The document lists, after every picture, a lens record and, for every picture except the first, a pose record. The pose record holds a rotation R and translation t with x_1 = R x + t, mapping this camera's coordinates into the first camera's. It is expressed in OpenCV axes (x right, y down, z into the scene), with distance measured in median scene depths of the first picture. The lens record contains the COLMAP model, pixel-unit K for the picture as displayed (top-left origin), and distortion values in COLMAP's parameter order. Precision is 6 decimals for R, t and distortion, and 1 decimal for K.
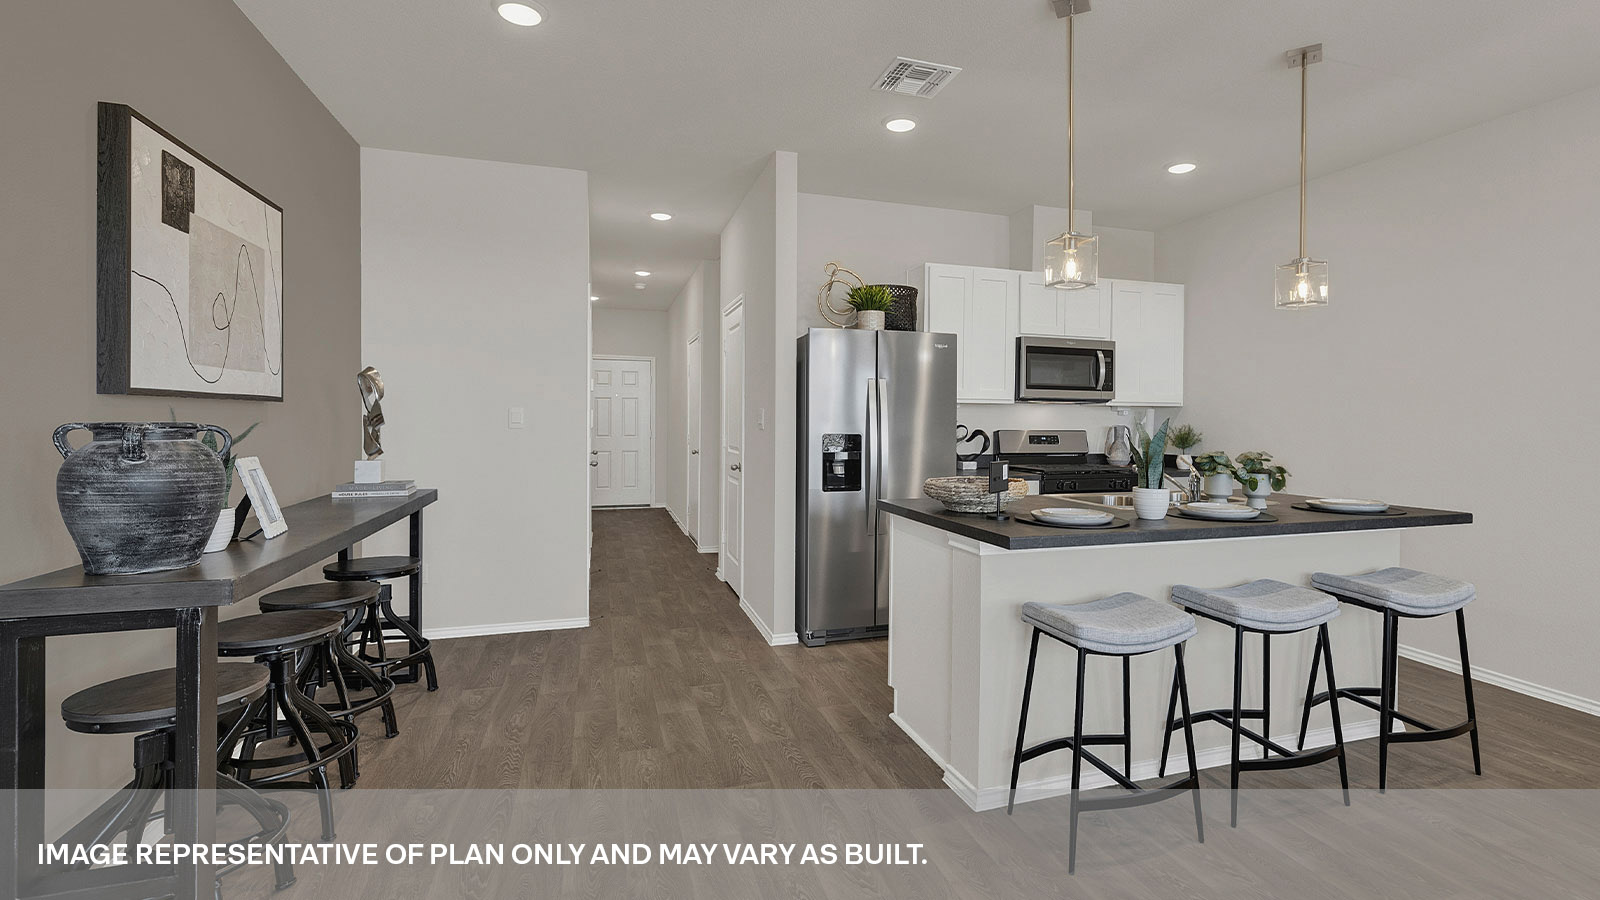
lens RADIAL K [[707.7, 0, 846.5], [0, 707.7, 415.2], [0, 0, 1]] dist [-0.000063, 0.000067]
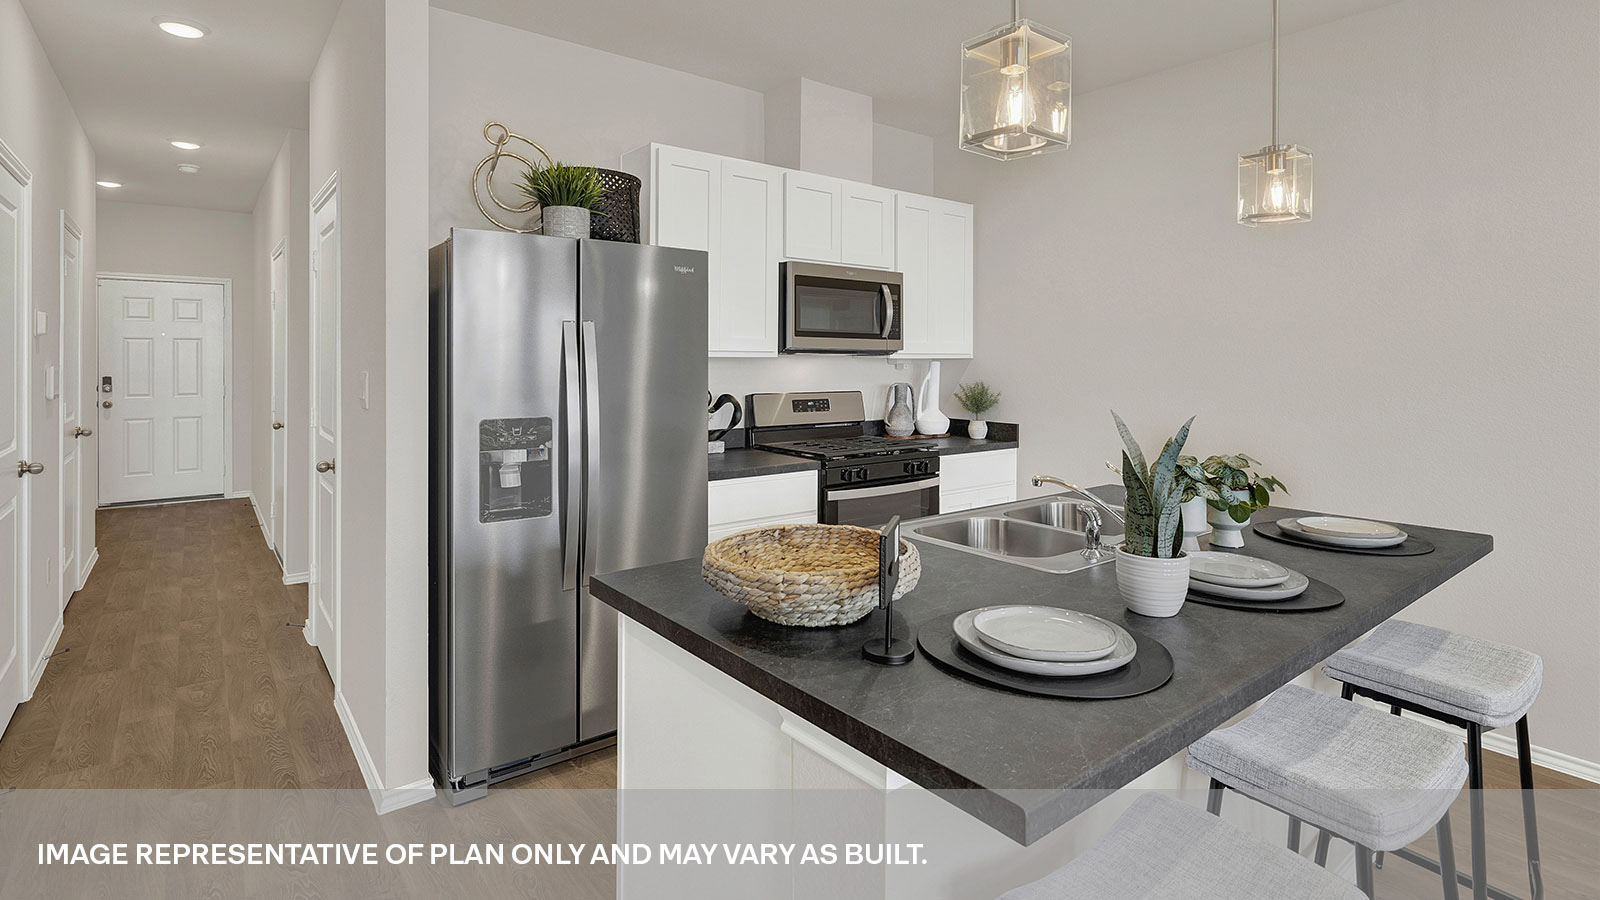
lens RADIAL K [[765.5, 0, 784.2], [0, 765.5, 360.4], [0, 0, 1]] dist [-0.003389, -0.000158]
pose [[0.947167, -0.004615, 0.320707, 0.000491], [0.001626, 0.999953, 0.009590, -0.020188], [-0.320736, -0.008562, 0.947130, 0.275564]]
